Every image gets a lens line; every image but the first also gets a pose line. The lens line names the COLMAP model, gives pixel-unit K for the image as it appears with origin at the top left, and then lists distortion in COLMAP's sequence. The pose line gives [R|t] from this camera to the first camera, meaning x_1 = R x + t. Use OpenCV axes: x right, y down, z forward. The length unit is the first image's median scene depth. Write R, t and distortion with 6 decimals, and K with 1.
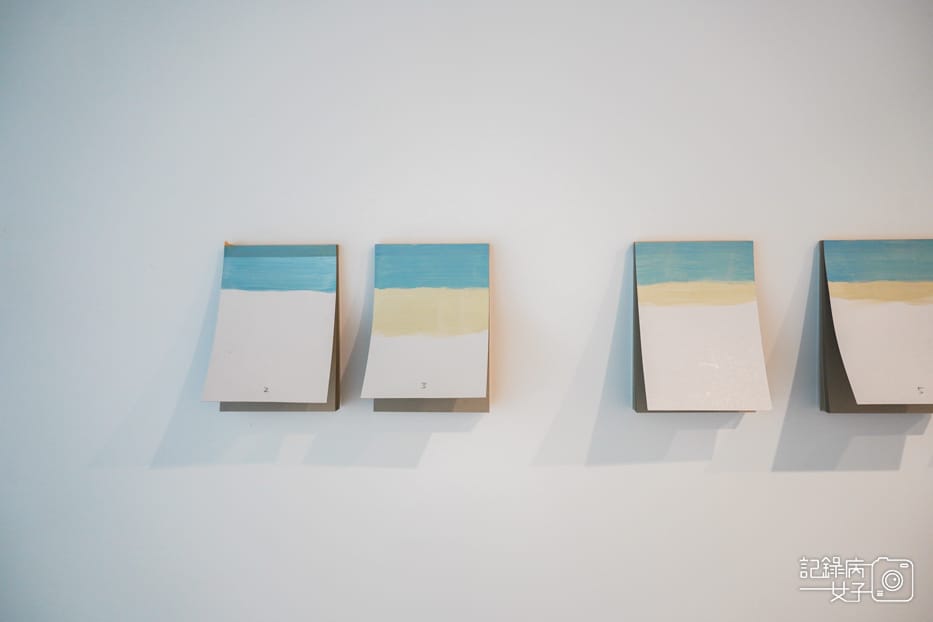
lens RADIAL K [[727.8, 0, 469.9], [0, 727.8, 317.5], [0, 0, 1]] dist [-0.023438, 0.038342]
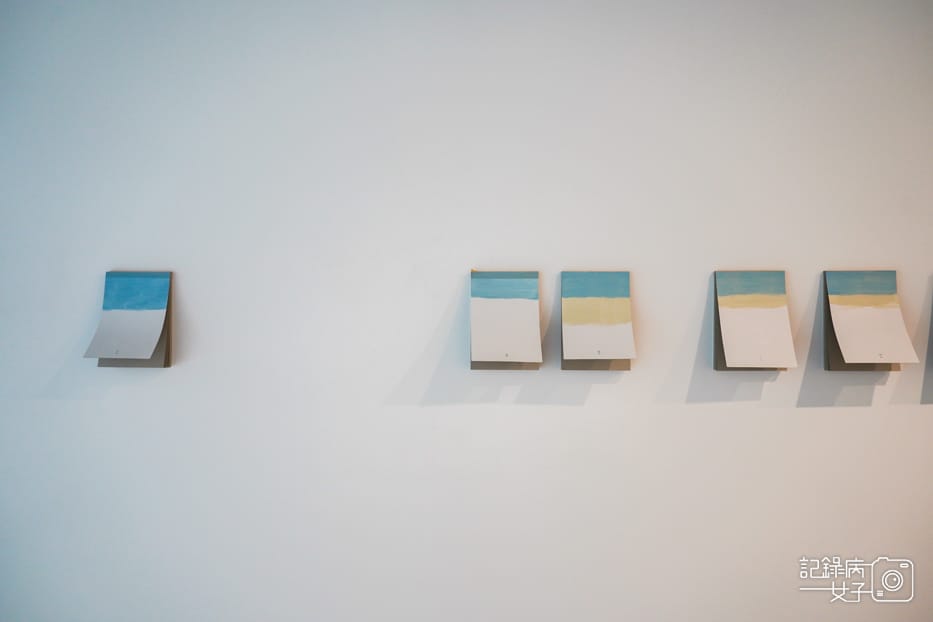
lens RADIAL K [[727.8, 0, 462.2], [0, 727.8, 303.9], [0, 0, 1]] dist [-0.023438, 0.038342]
pose [[0.999971, 0.004948, -0.005831, -0.358255], [-0.005116, 0.999563, -0.029131, 0.026022], [0.005684, 0.029160, 0.999559, -0.710526]]
